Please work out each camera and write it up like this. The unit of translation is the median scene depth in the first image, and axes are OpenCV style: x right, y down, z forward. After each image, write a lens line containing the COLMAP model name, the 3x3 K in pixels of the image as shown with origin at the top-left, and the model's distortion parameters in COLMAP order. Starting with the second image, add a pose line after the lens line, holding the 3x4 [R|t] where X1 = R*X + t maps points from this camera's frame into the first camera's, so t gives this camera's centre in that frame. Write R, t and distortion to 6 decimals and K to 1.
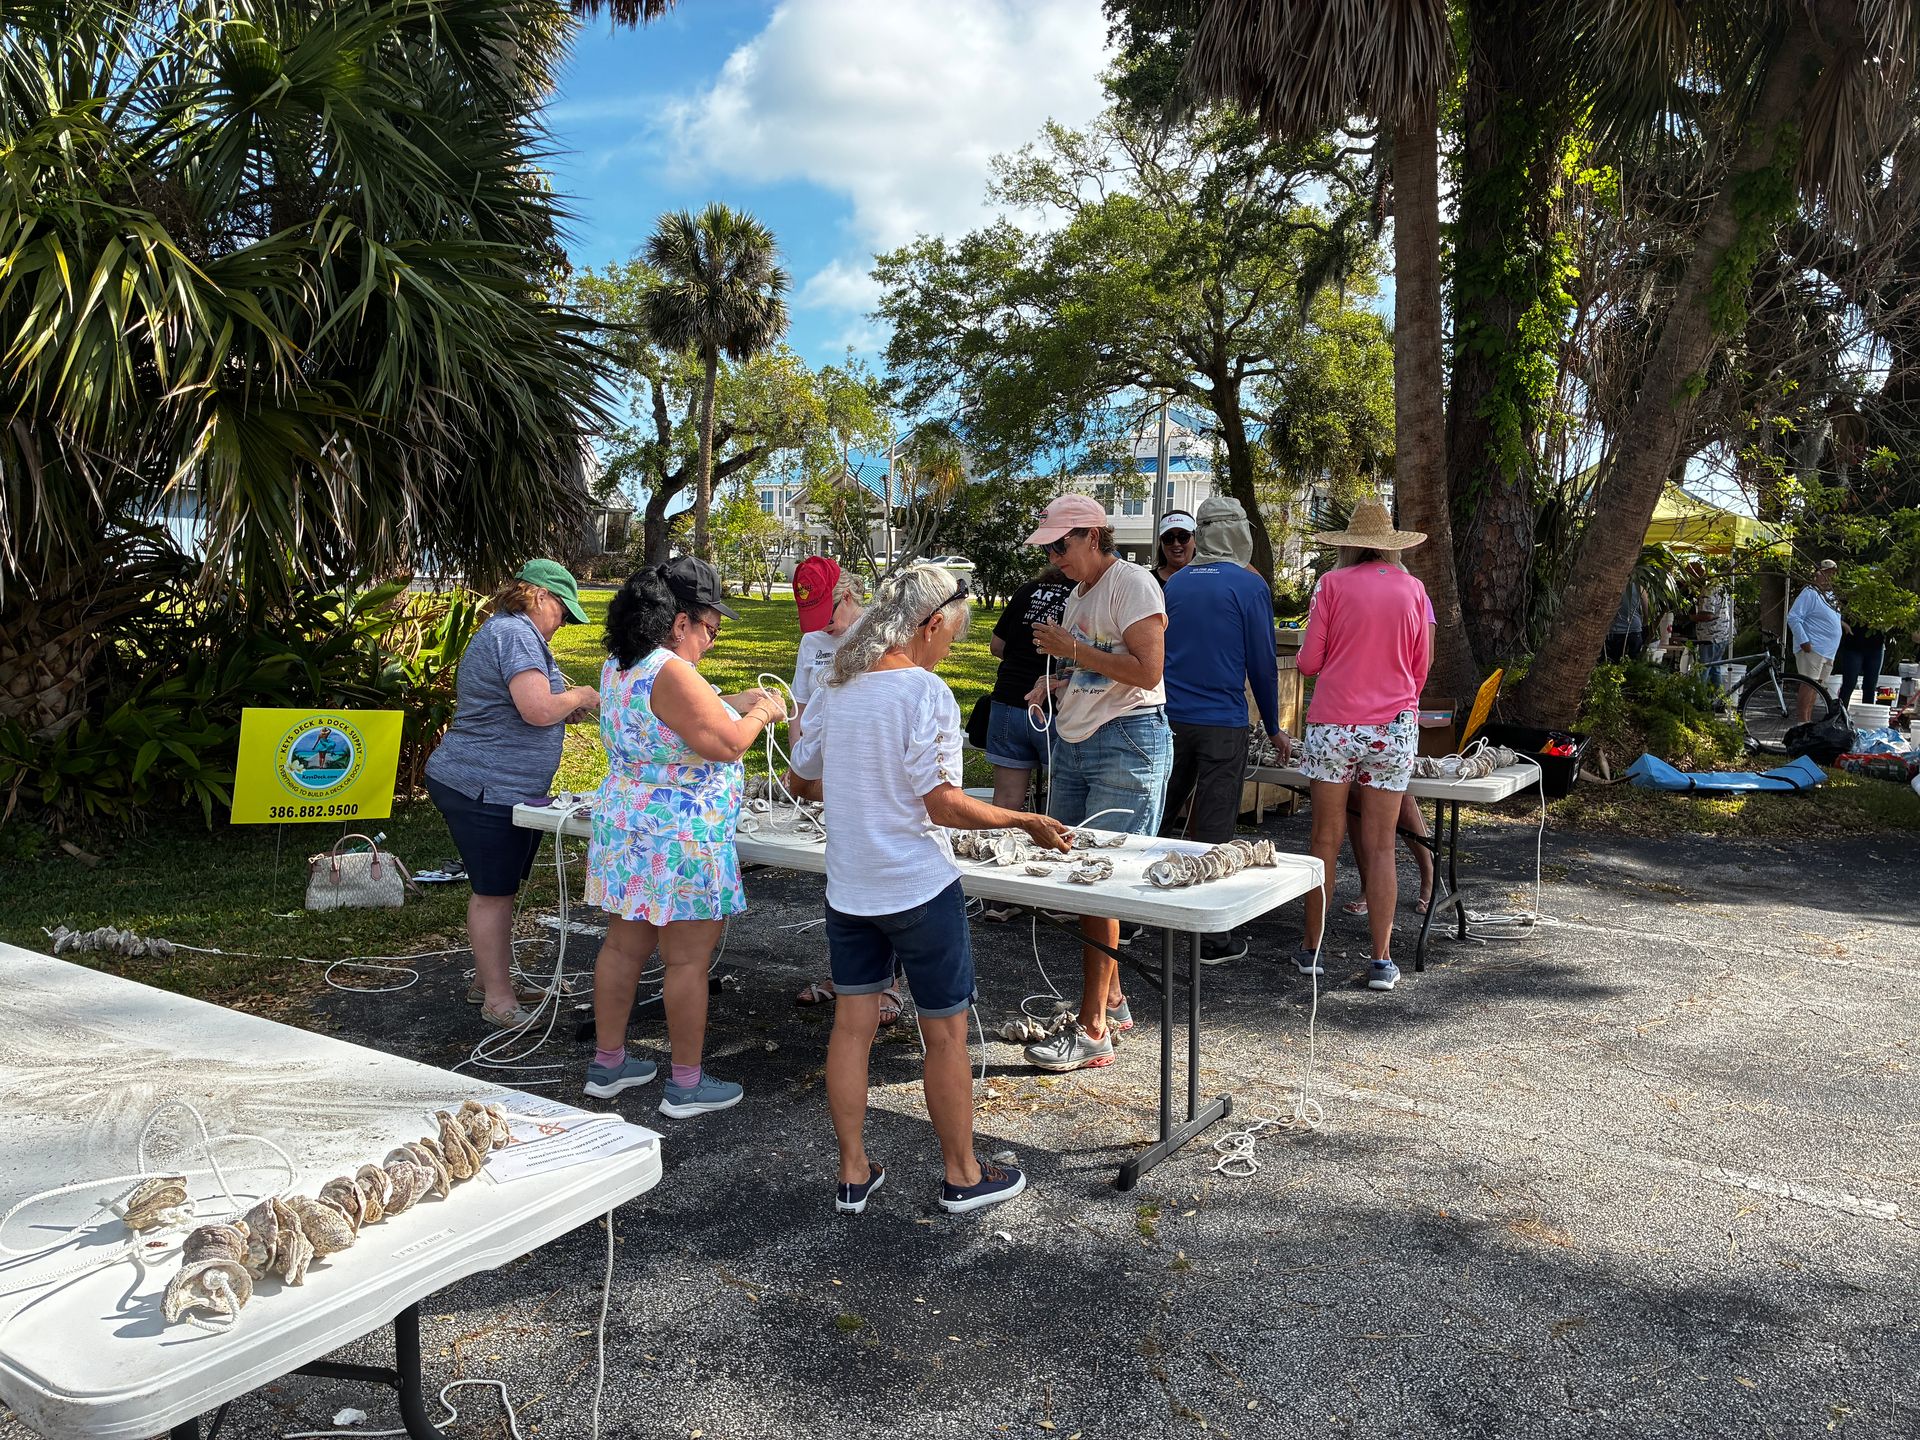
lens RADIAL K [[1479.1, 0, 972.9], [0, 1479.1, 720.8], [0, 0, 1]] dist [0.061005, -0.091066]
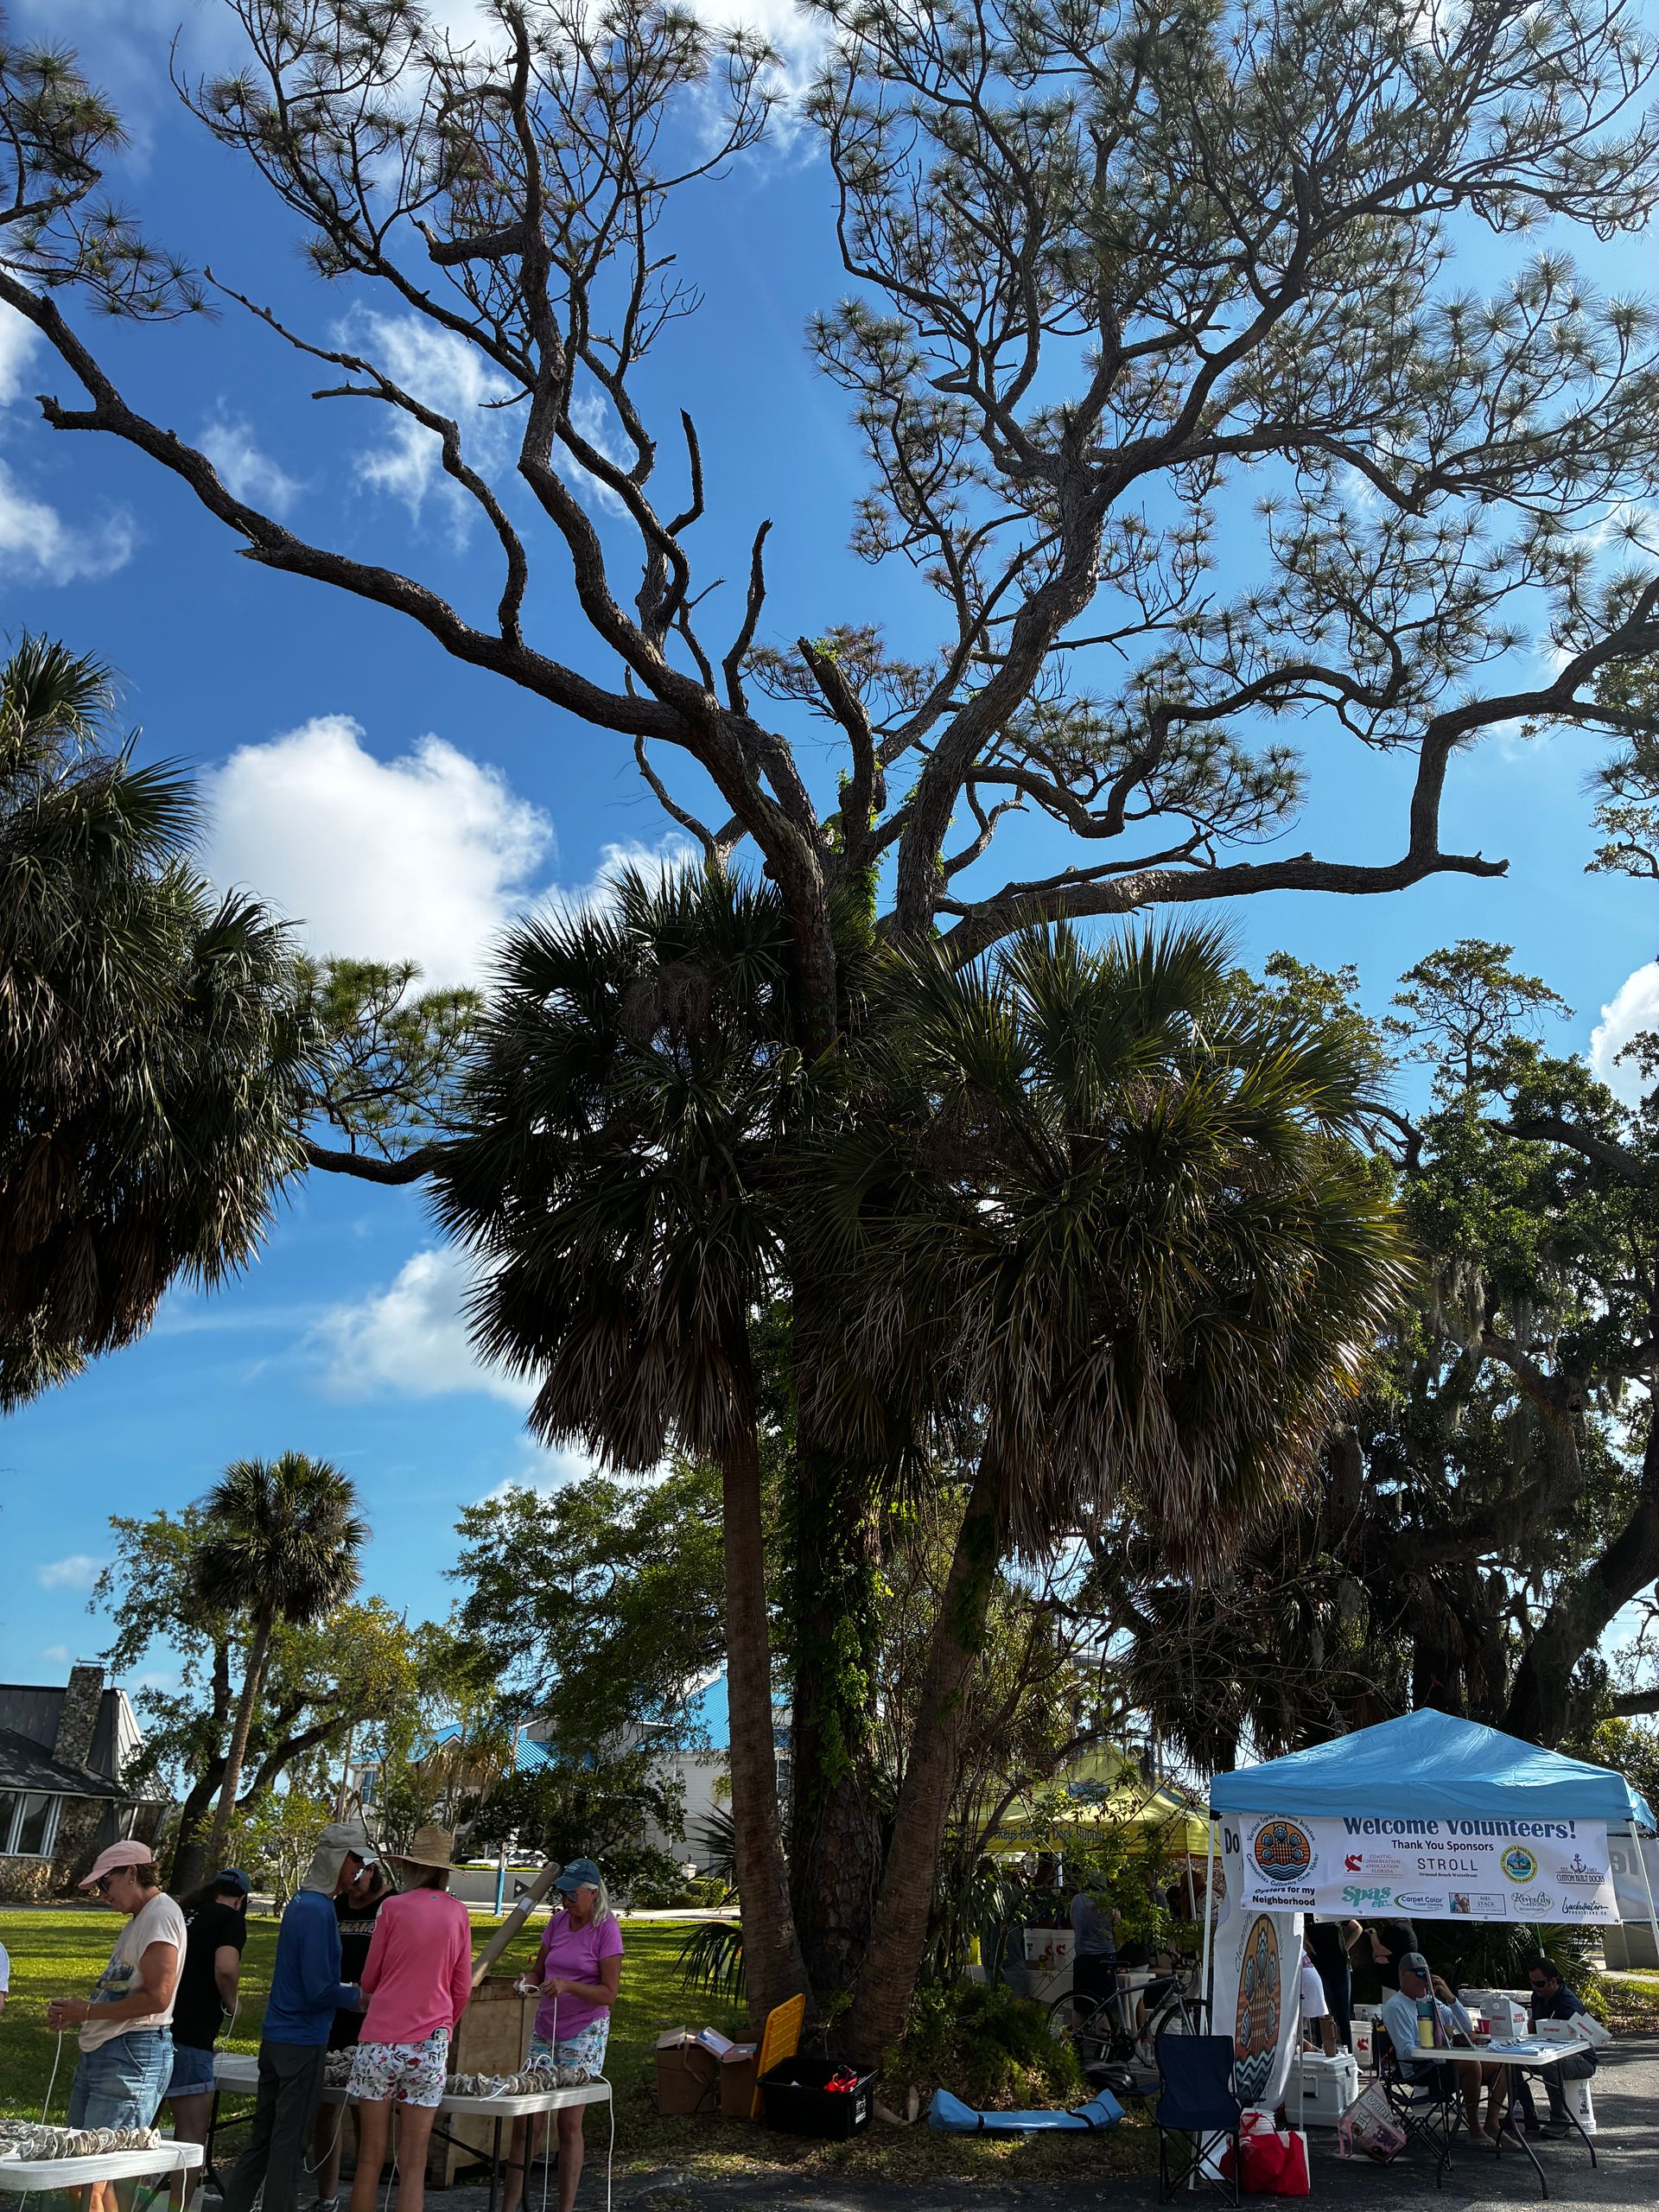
lens RADIAL K [[1730.0, 0, 835.7], [0, 1730.0, 1083.6], [0, 0, 1]] dist [0.024304, 0.002599]
pose [[0.995808, 0.030858, 0.086101, 0.065547], [0.016703, 0.864188, -0.502891, 0.006811], [-0.089926, 0.502221, 0.860051, -0.086133]]
